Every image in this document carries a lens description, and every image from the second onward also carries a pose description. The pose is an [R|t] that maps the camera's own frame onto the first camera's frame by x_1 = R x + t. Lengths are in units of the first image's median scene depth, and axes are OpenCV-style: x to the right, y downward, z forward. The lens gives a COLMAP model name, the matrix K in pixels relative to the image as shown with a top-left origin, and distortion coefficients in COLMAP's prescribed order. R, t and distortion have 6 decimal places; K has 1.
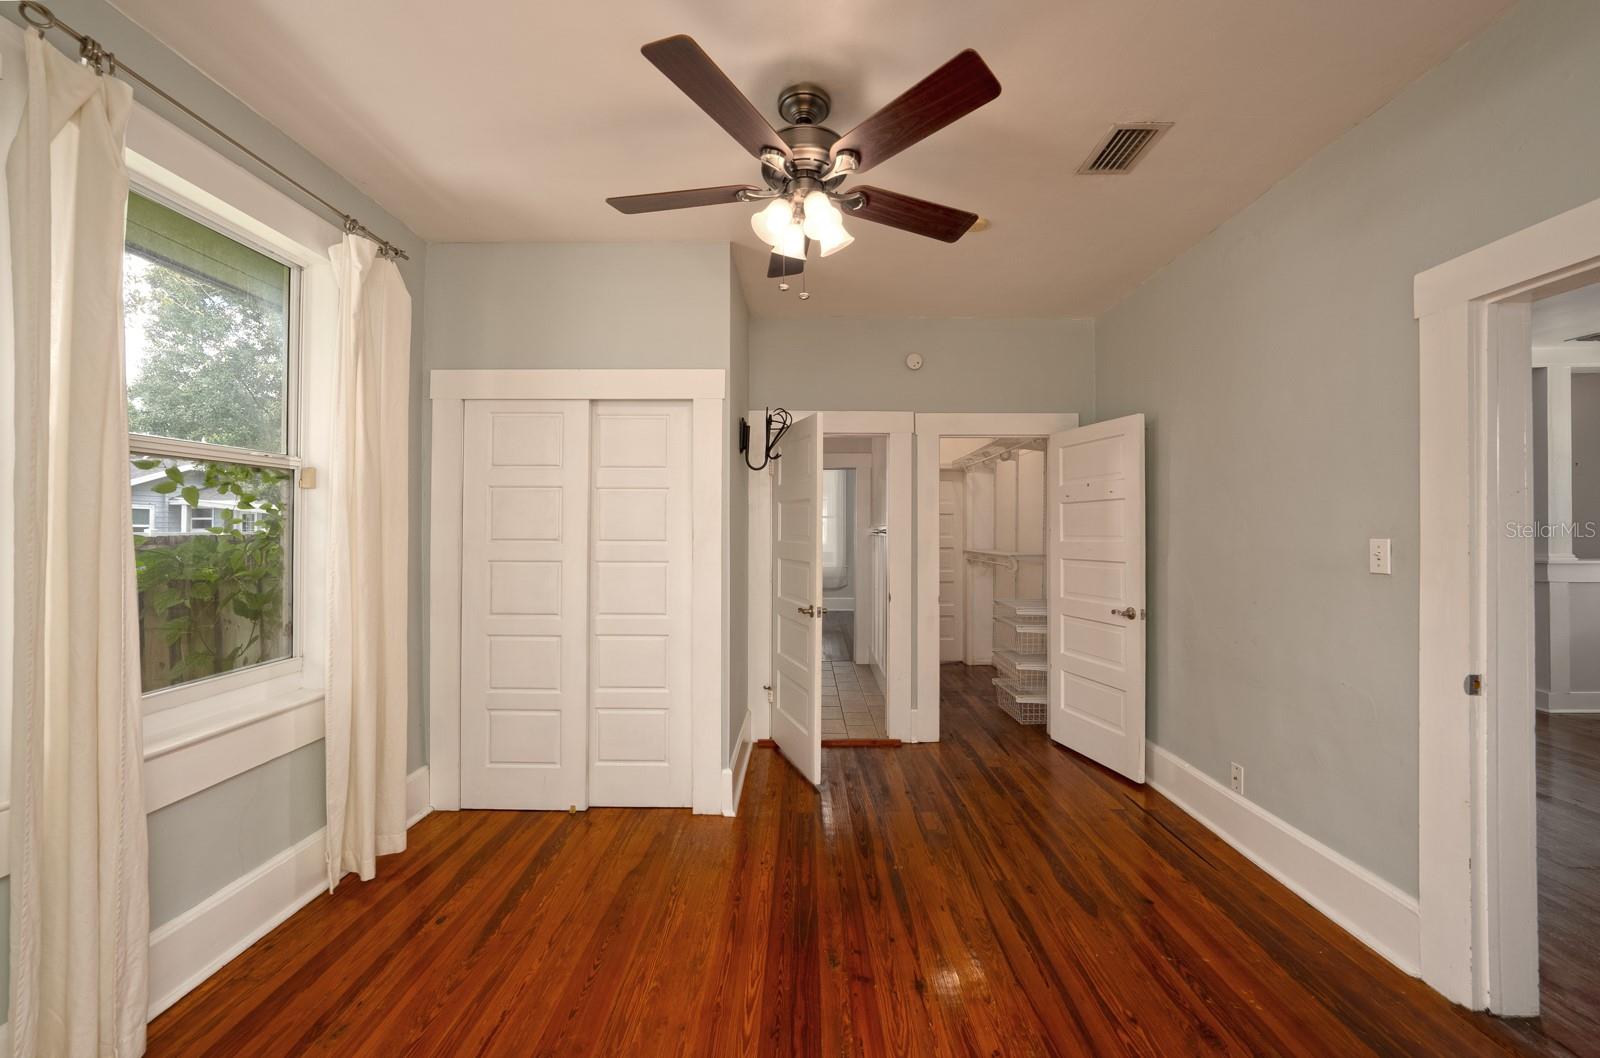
lens RADIAL K [[615.9, 0, 808.1], [0, 615.9, 528.4], [0, 0, 1]] dist [-0.002016, -0.000152]
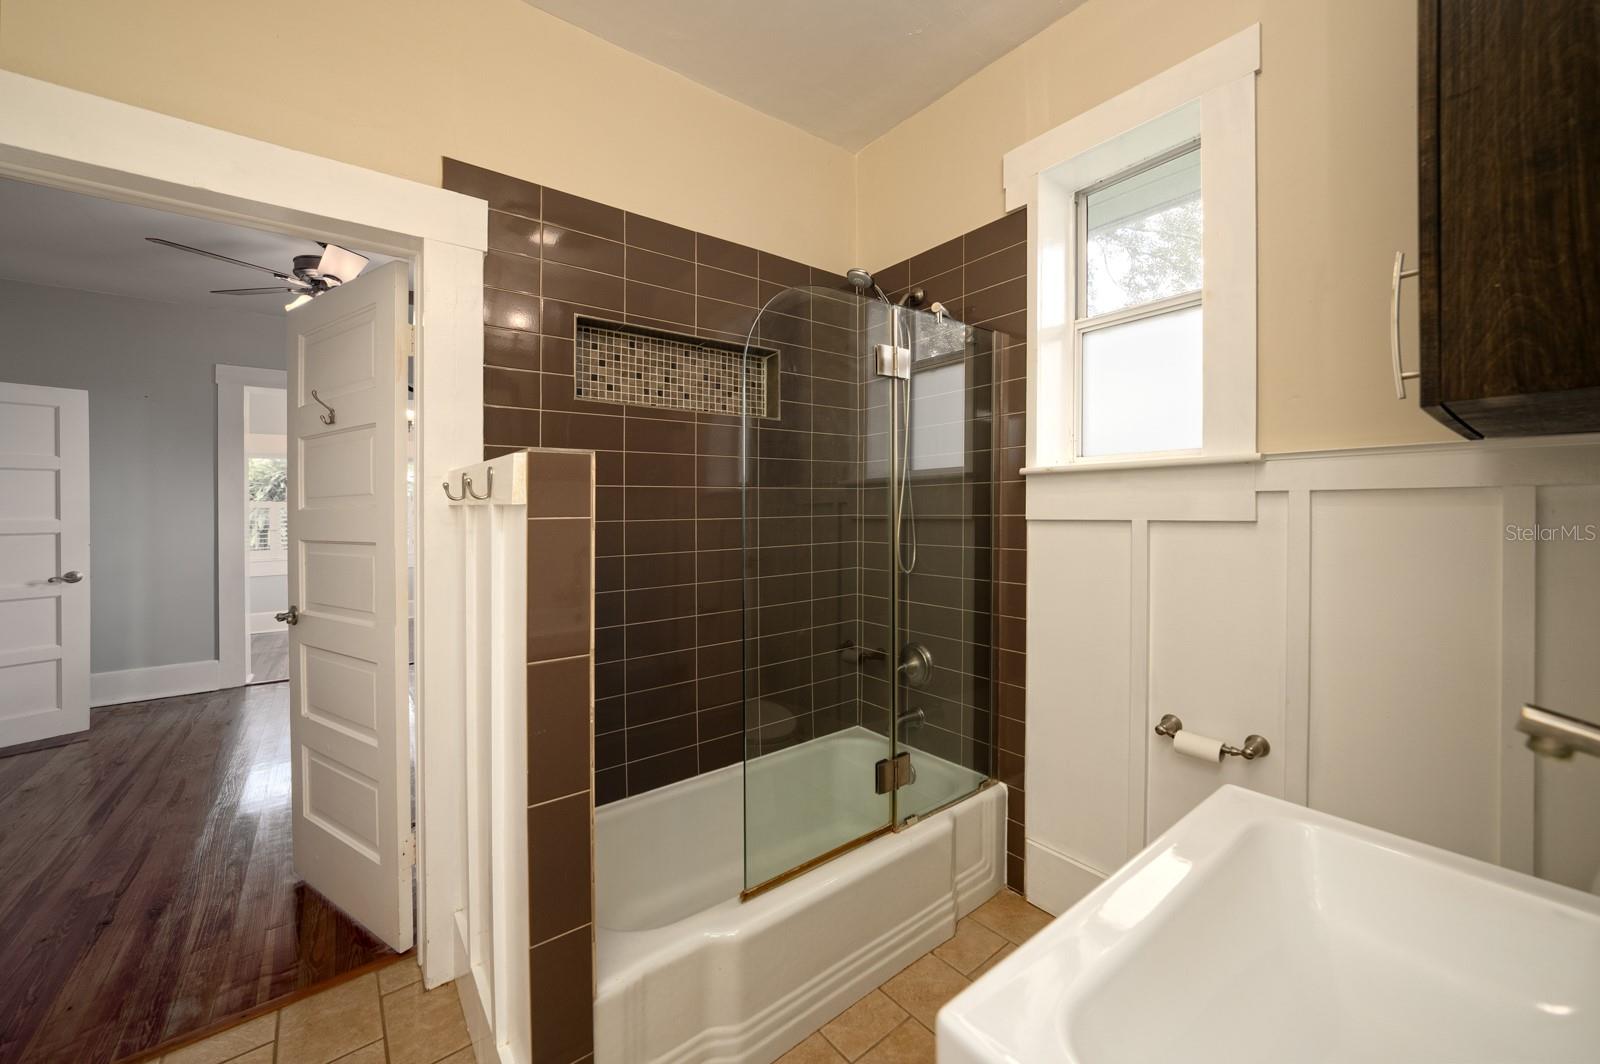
lens RADIAL K [[604.6, 0, 802.3], [0, 604.6, 519.8], [0, 0, 1]] dist [-0.017829, 0.000234]
pose [[-0.787788, 0.007925, -0.615895, -0.024781], [0.007740, 0.999966, 0.002967, 0.042597], [0.615897, -0.002430, -0.787823, 1.988995]]
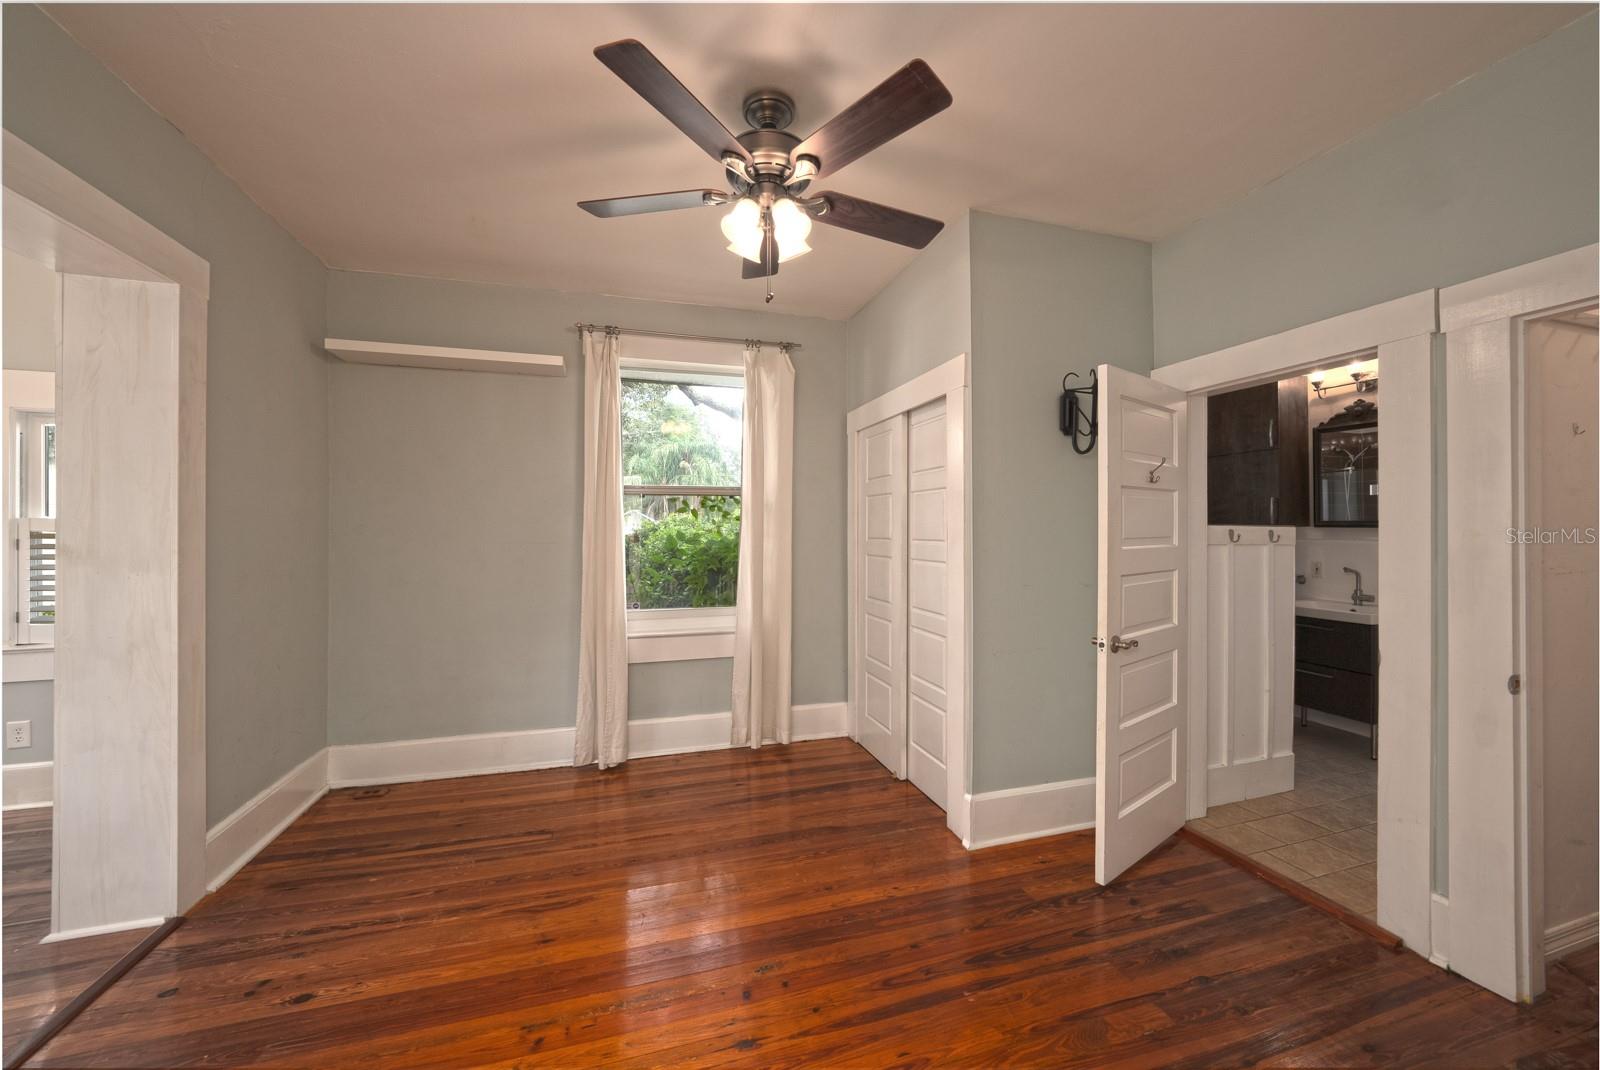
lens RADIAL K [[607.4, 0, 803.7], [0, 607.4, 526.7], [0, 0, 1]] dist [-0.026138, 0.007314]
pose [[0.287346, -0.003531, -0.957820, 0.635682], [0.006132, 0.999979, -0.001847, -0.002958], [0.957807, -0.005343, 0.287362, 0.507877]]
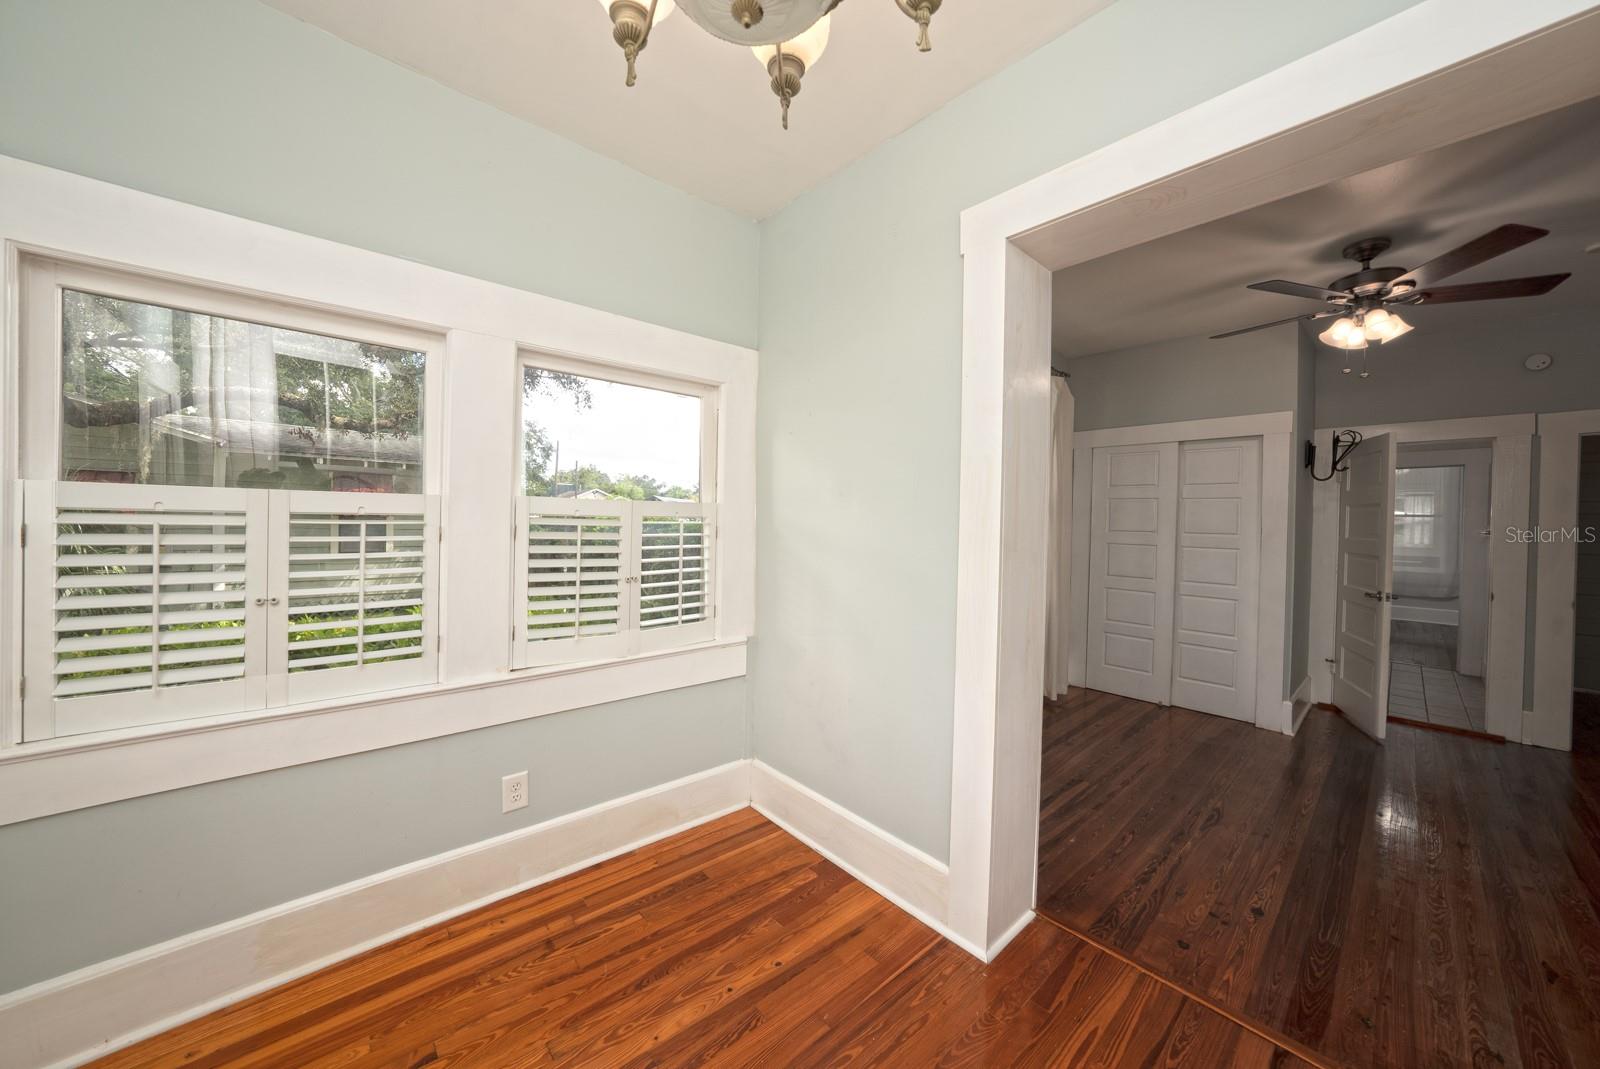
lens RADIAL K [[555.8, 0, 803.0], [0, 555.8, 527.7], [0, 0, 1]] dist [-0.029491, 0.006597]
pose [[0.662415, 0.017946, -0.748922, 0.054818], [-0.011692, 0.999839, 0.013617, -0.001729], [0.749045, -0.000264, 0.662519, -0.612609]]
